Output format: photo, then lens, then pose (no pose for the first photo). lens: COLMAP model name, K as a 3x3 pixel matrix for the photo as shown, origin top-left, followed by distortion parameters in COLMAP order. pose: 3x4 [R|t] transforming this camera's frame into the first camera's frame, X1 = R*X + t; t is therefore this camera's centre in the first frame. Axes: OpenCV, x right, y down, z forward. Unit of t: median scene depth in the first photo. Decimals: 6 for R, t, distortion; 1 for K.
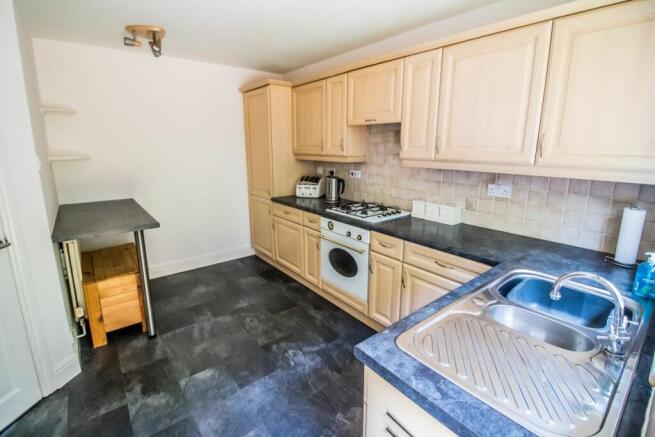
lens RADIAL K [[304.8, 0, 326.0], [0, 304.8, 206.5], [0, 0, 1]] dist [0.000103, -0.000086]
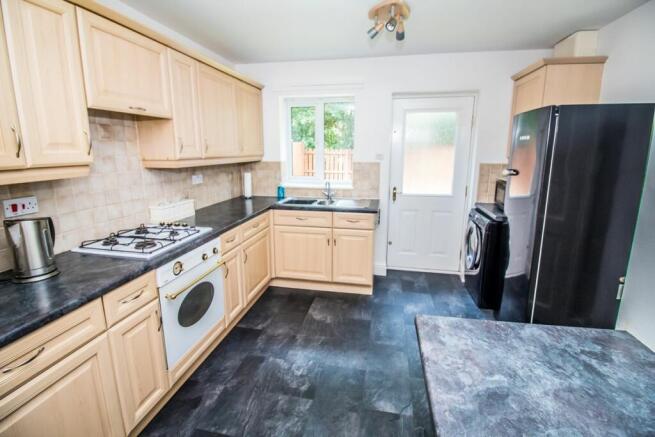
lens RADIAL K [[304.8, 0, 326.0], [0, 304.8, 206.5], [0, 0, 1]] dist [0.000103, -0.000086]
pose [[-0.639161, -0.142981, 0.755665, -0.795582], [0.156690, 0.937747, 0.309965, -0.256362], [-0.752942, 0.316523, -0.576968, 1.333250]]
